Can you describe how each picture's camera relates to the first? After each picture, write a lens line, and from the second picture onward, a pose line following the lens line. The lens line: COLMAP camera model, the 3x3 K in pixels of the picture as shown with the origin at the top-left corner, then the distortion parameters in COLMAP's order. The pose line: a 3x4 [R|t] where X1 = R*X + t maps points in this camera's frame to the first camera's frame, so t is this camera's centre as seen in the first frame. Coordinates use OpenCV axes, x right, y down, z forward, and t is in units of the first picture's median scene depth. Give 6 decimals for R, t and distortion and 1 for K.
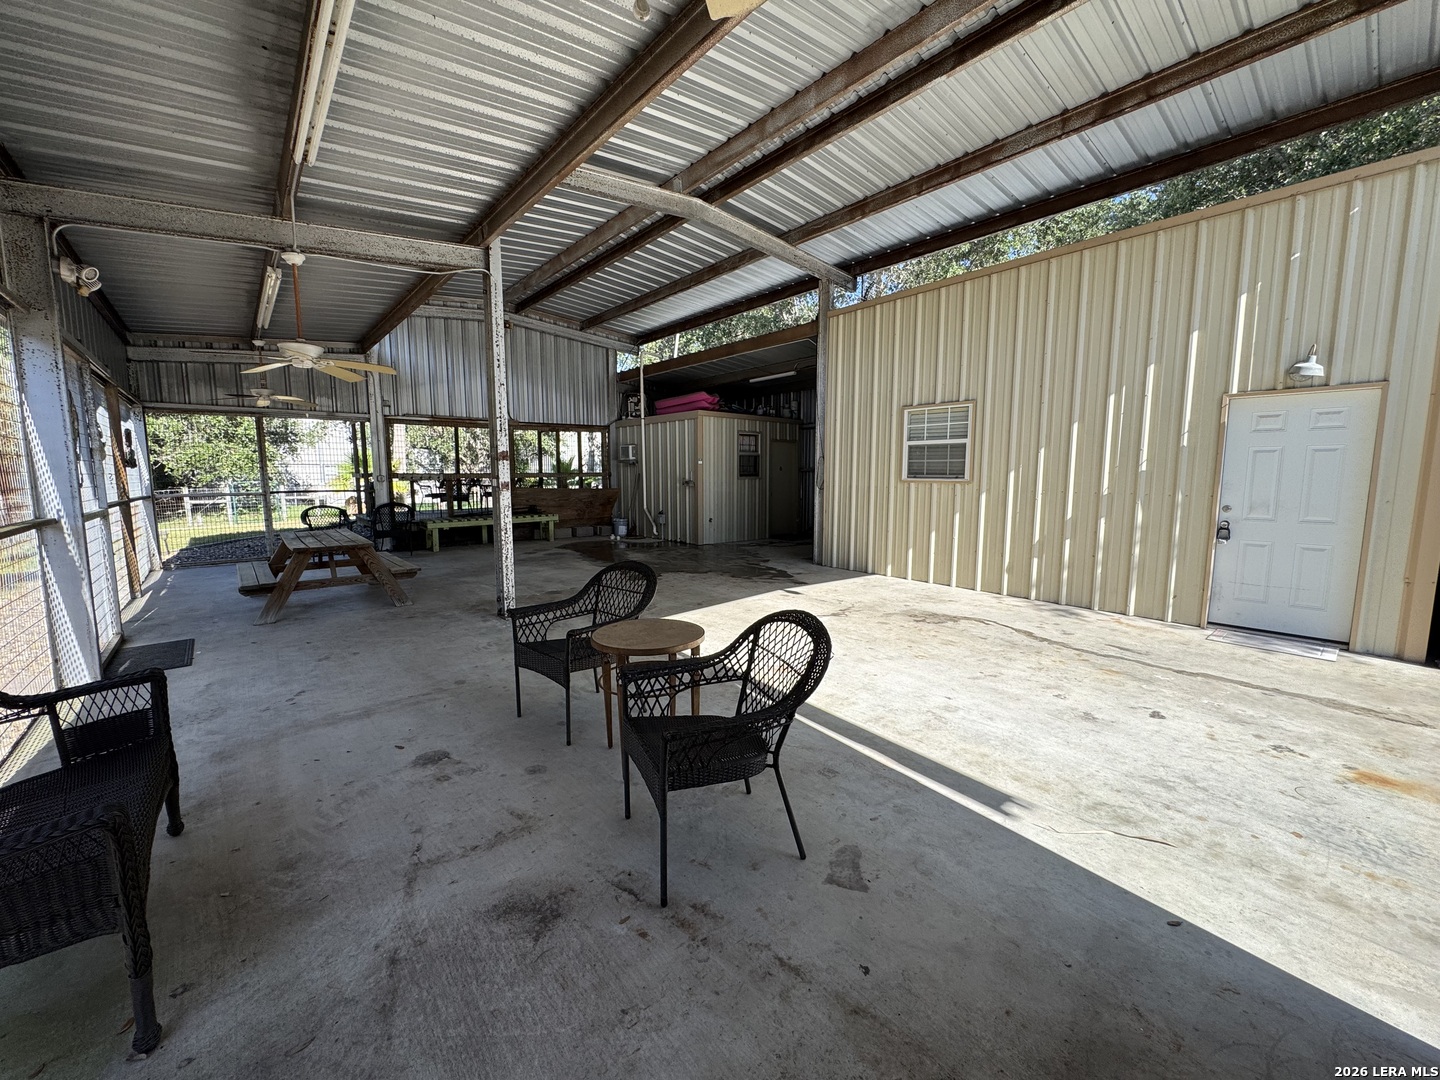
lens RADIAL K [[577.3, 0, 720.8], [0, 577.3, 537.4], [0, 0, 1]] dist [-0.004045, -0.000173]
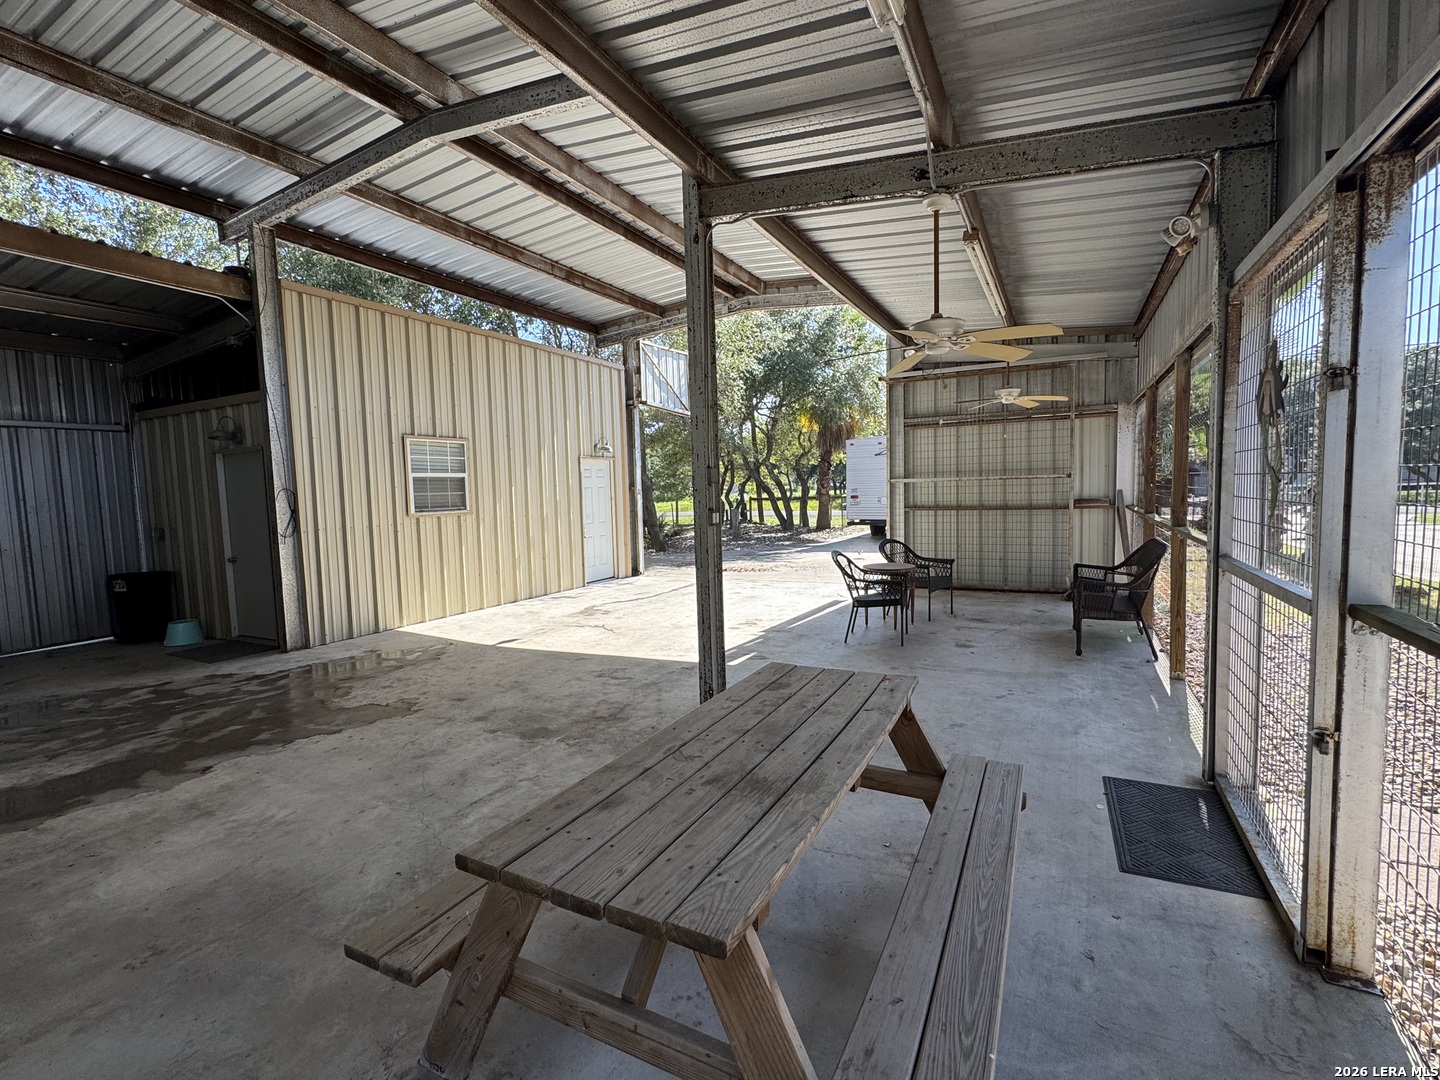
lens RADIAL K [[668.5, 0, 724.5], [0, 668.5, 538.1], [0, 0, 1]] dist [-0.007419, 0.001378]
pose [[-0.392767, -0.054839, 0.918001, -0.848224], [0.135431, 0.983888, 0.116719, -0.120641], [-0.909611, 0.170169, -0.379012, 0.966687]]
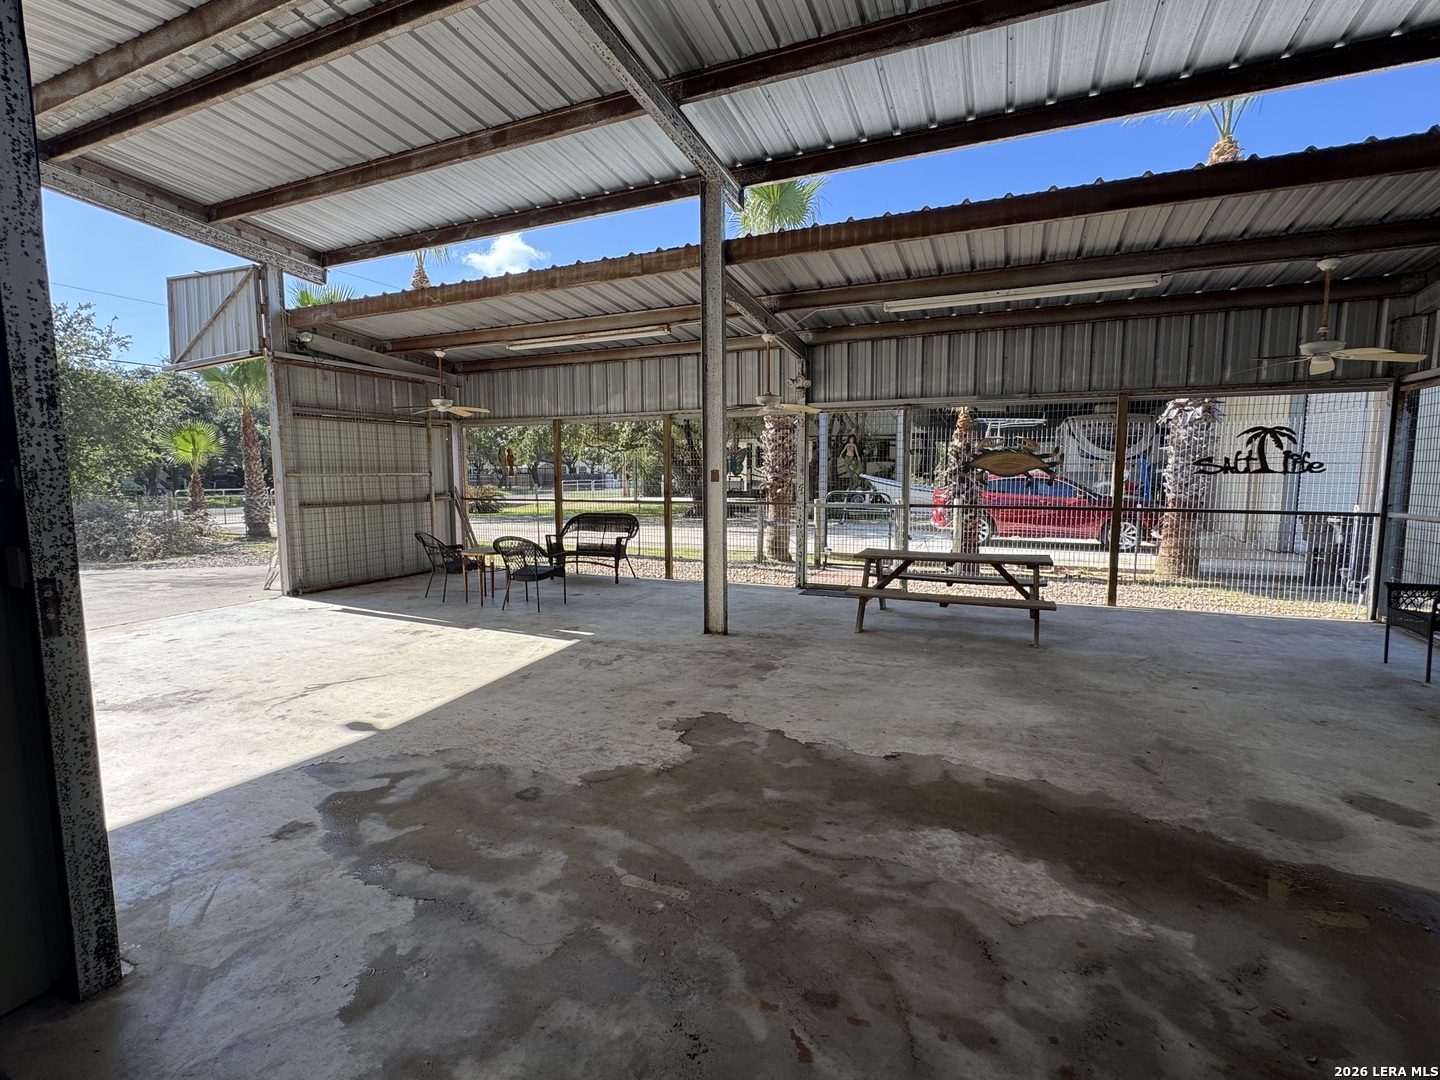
lens RADIAL K [[668.5, 0, 722.7], [0, 668.5, 540.9], [0, 0, 1]] dist [-0.007419, 0.001378]
pose [[-0.892560, 0.055855, -0.447456, 0.080884], [-0.041334, 0.977987, 0.204529, -0.187137], [0.449030, 0.201050, -0.870604, 1.498384]]
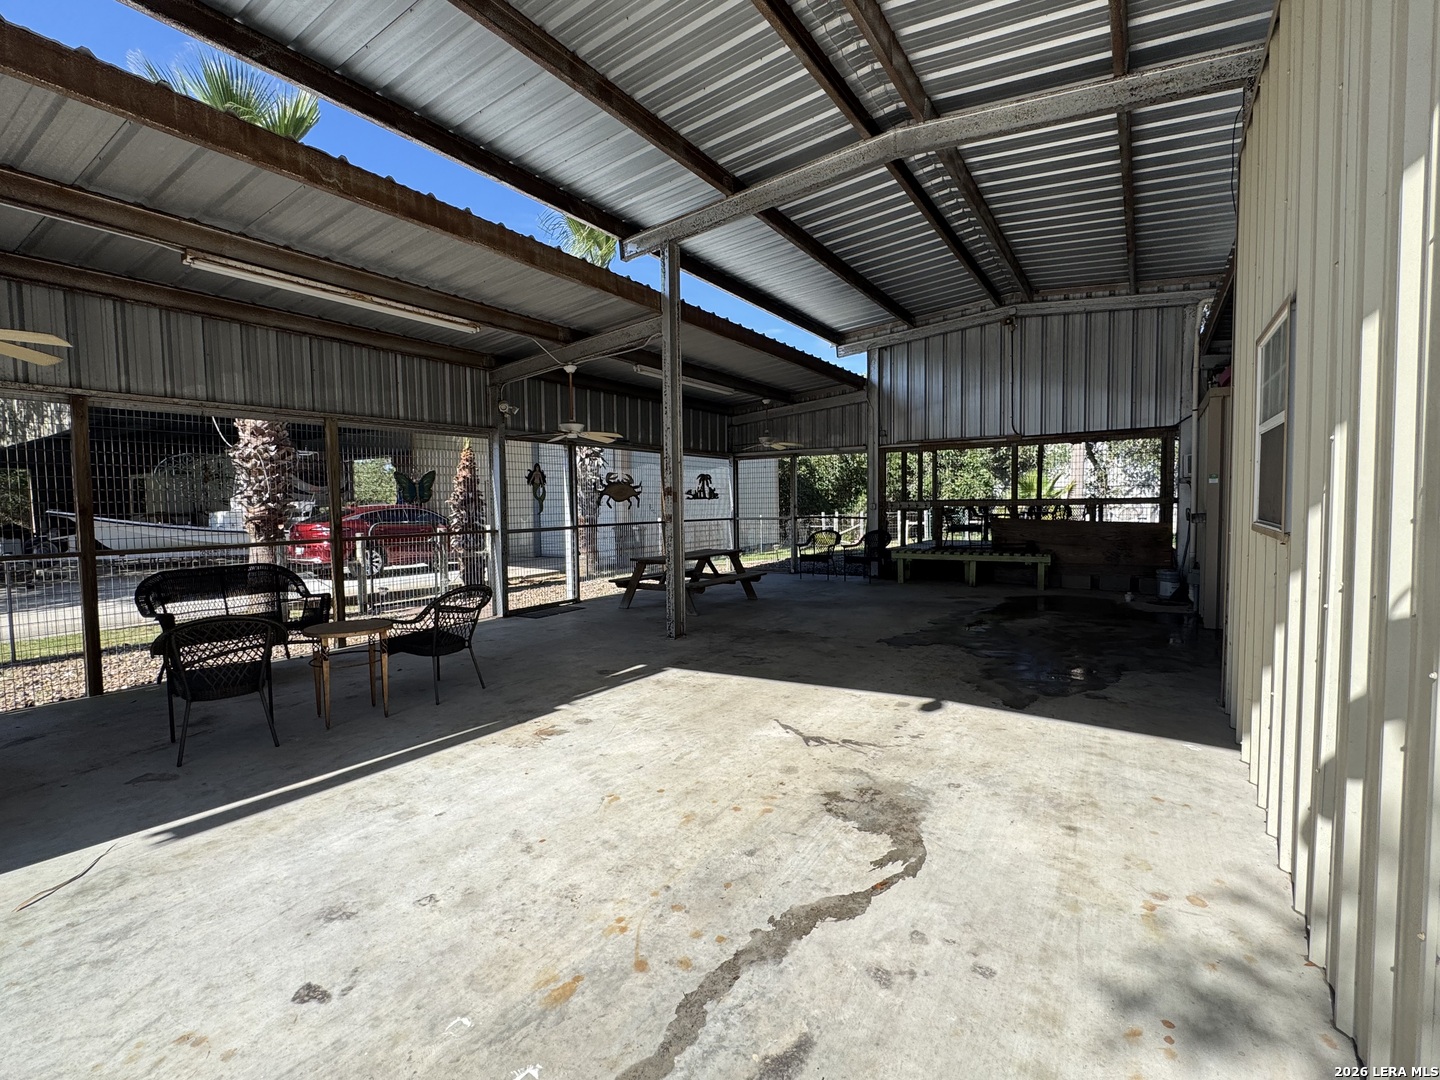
lens RADIAL K [[668.5, 0, 720.5], [0, 668.5, 532.9], [0, 0, 1]] dist [-0.007419, 0.001378]
pose [[0.292421, 0.046869, -0.955140, 0.648112], [-0.095426, 0.995243, 0.019622, -0.069441], [0.951517, 0.085407, 0.295503, 0.520114]]
